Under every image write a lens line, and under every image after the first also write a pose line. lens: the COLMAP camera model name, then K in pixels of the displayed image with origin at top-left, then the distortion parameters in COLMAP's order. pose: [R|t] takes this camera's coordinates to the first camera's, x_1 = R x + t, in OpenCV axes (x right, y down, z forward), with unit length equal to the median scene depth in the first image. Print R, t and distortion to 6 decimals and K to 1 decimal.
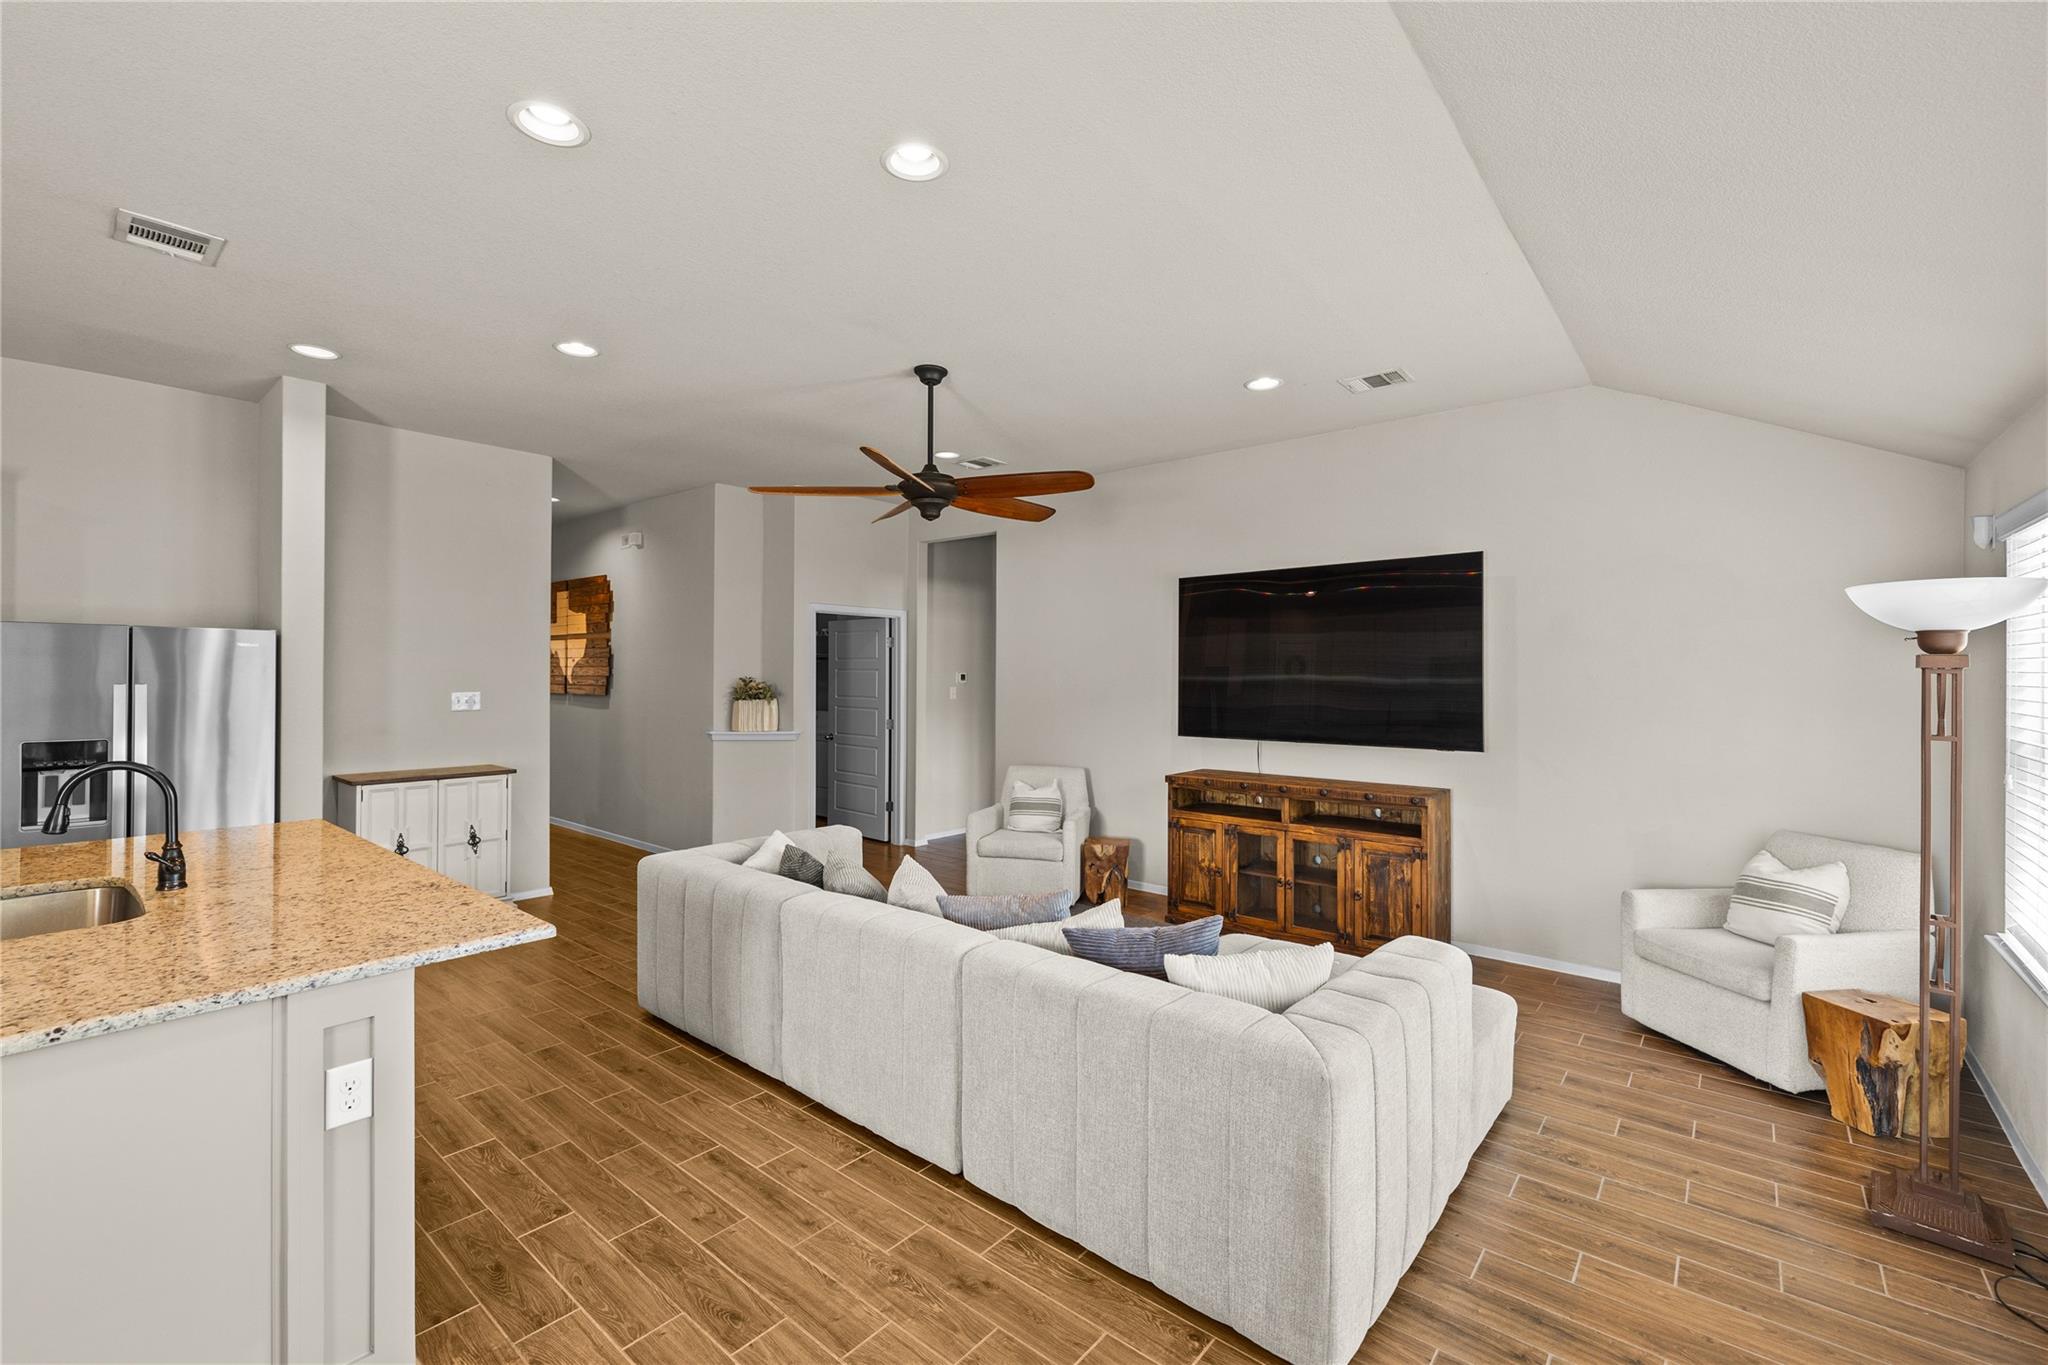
lens RADIAL K [[878.4, 0, 1020.6], [0, 878.4, 674.4], [0, 0, 1]] dist [0.006241, -0.001501]
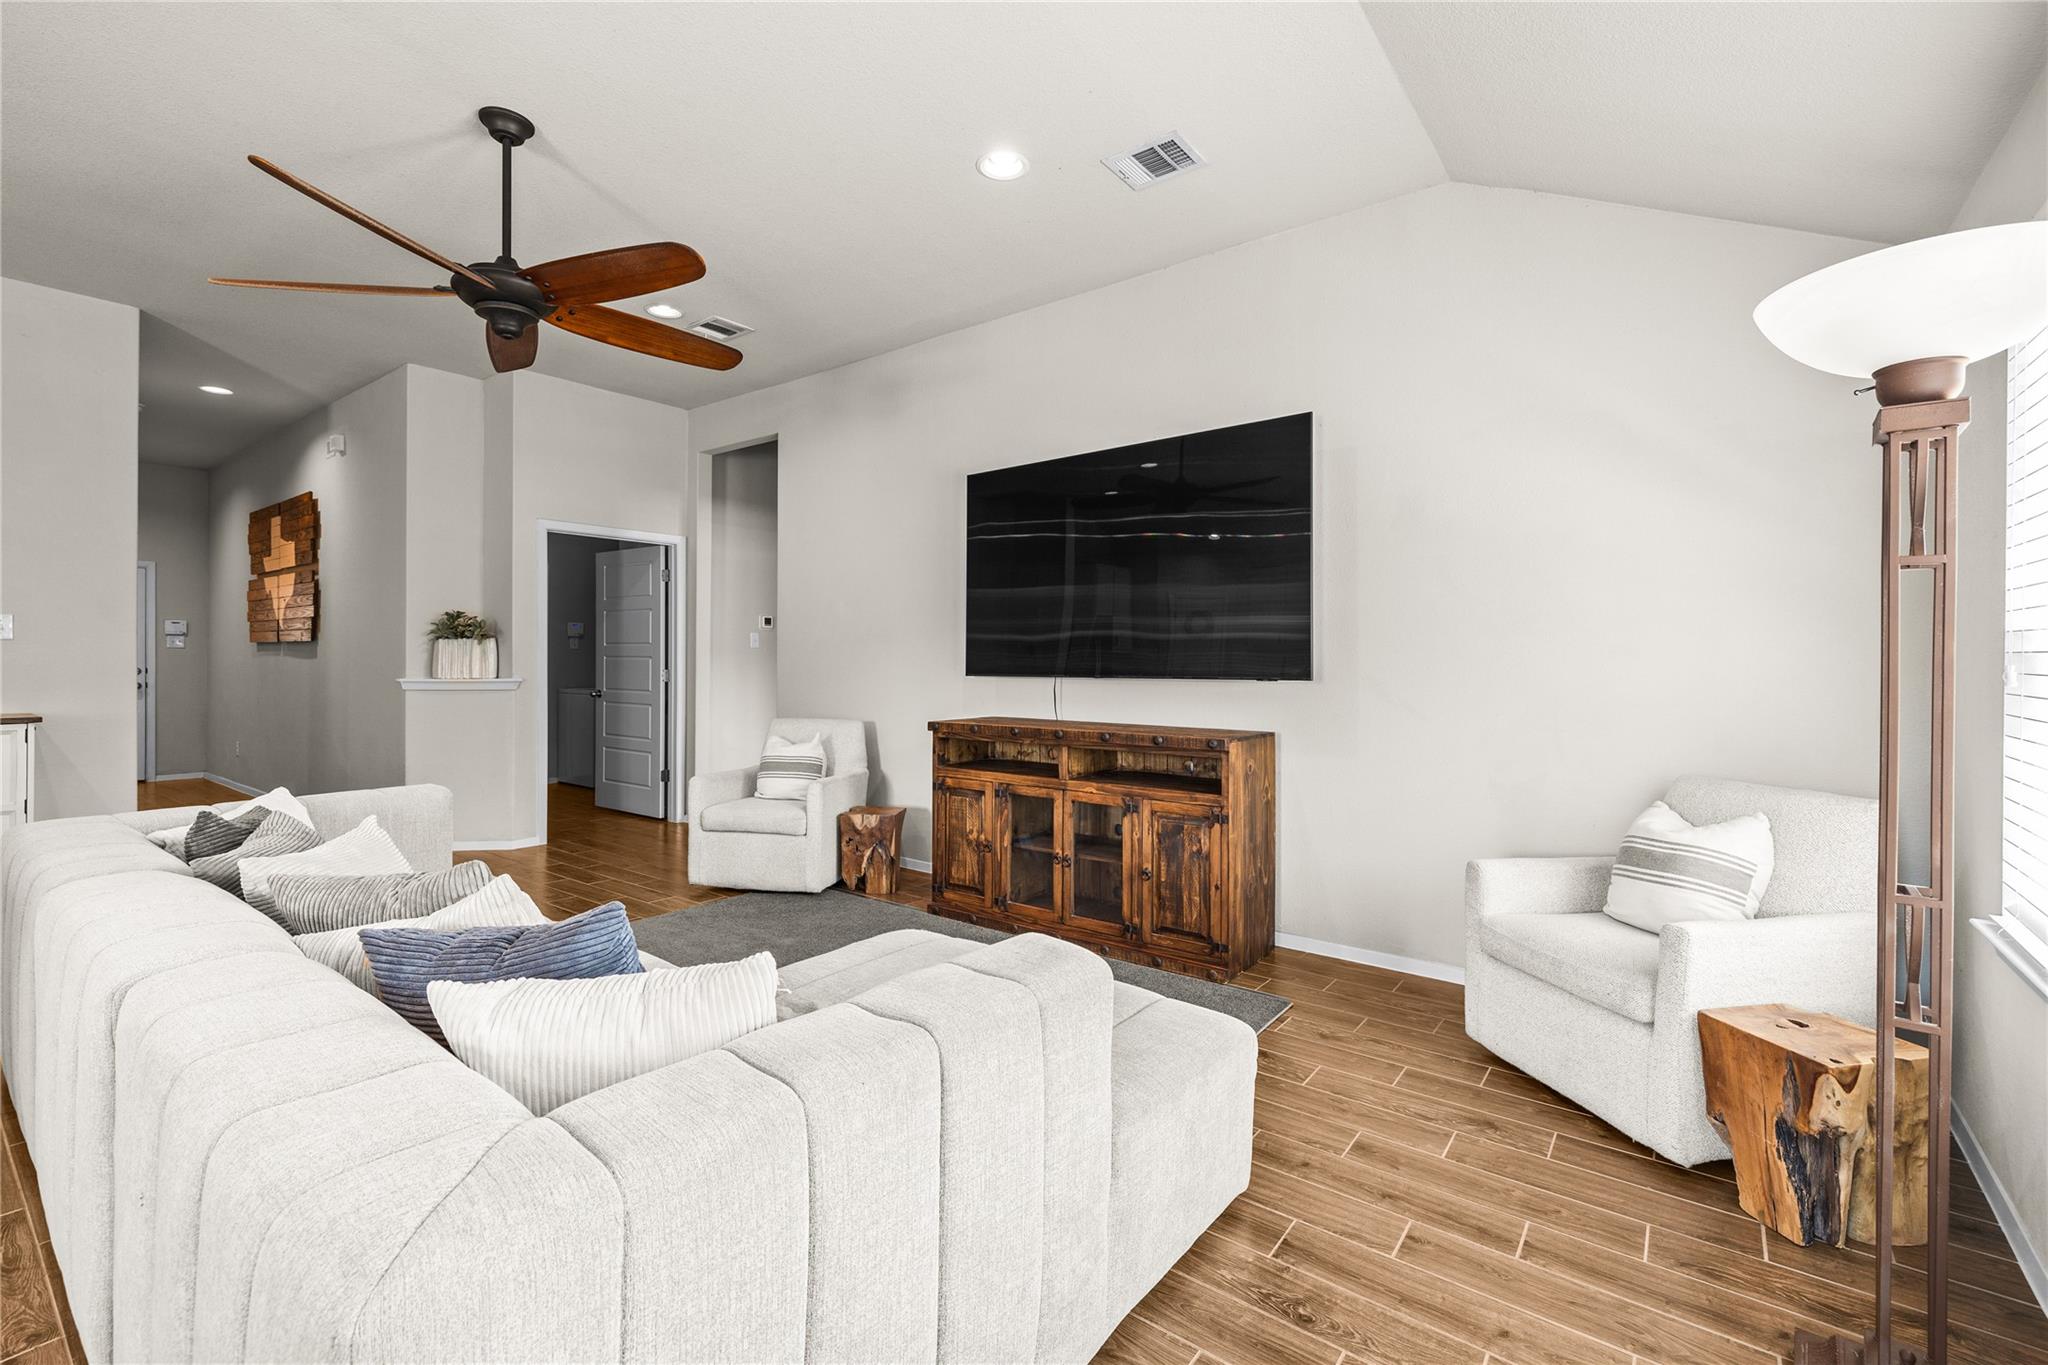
lens RADIAL K [[878.4, 0, 1040.4], [0, 878.4, 669.8], [0, 0, 1]] dist [0.006241, -0.001501]
pose [[0.999169, -0.000828, 0.040756, 0.289790], [0.000624, 0.999987, 0.005008, 0.082430], [-0.040759, -0.004979, 0.999157, 0.288242]]
